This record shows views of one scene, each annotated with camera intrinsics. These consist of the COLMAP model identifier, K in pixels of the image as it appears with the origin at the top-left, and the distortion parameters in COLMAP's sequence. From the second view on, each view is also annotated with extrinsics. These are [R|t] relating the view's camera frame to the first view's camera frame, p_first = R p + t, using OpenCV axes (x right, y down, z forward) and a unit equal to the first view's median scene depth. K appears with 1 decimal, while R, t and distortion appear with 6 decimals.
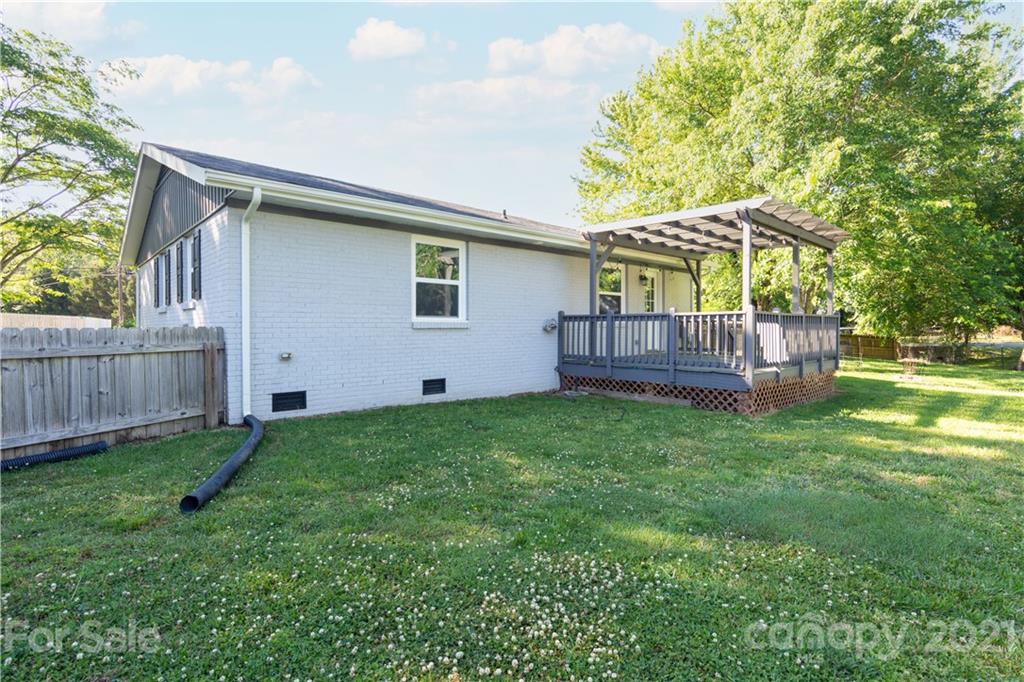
lens RADIAL K [[529.5, 0, 512.0], [0, 529.5, 341.0], [0, 0, 1]] dist [0.001431, -0.000629]
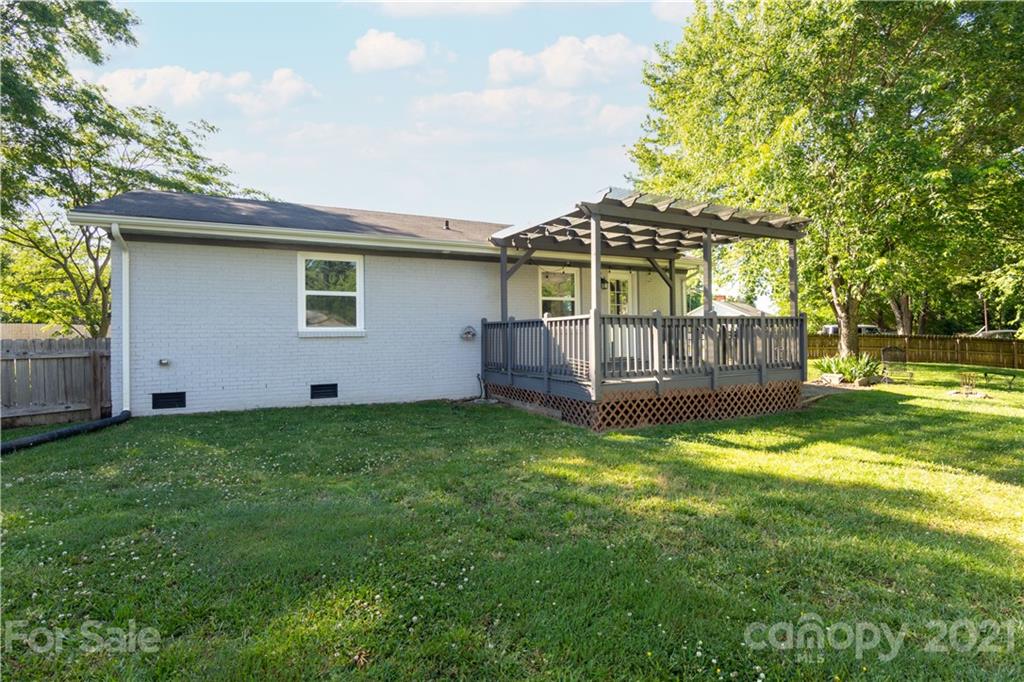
lens RADIAL K [[528.2, 0, 499.6], [0, 528.2, 345.6], [0, 0, 1]] dist [-0.003442, -0.001378]
pose [[0.956655, -0.005255, -0.291176, 0.502204], [0.003435, 0.999971, -0.006759, 0.001633], [0.291203, 0.005466, 0.956646, 0.072028]]
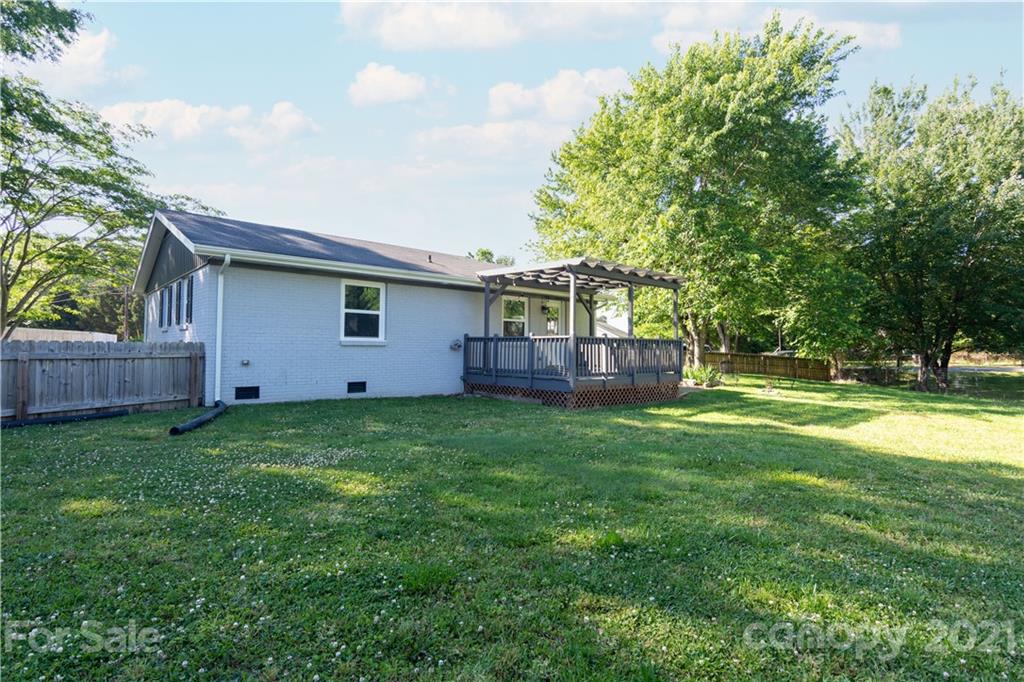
lens RADIAL K [[538.7, 0, 513.2], [0, 538.7, 338.9], [0, 0, 1]] dist [0.000846, 0.000326]
pose [[0.999884, 0.012730, -0.008334, 0.270086], [-0.013066, 0.999053, -0.041504, 0.012386], [0.007797, 0.041608, 0.999104, -0.410116]]
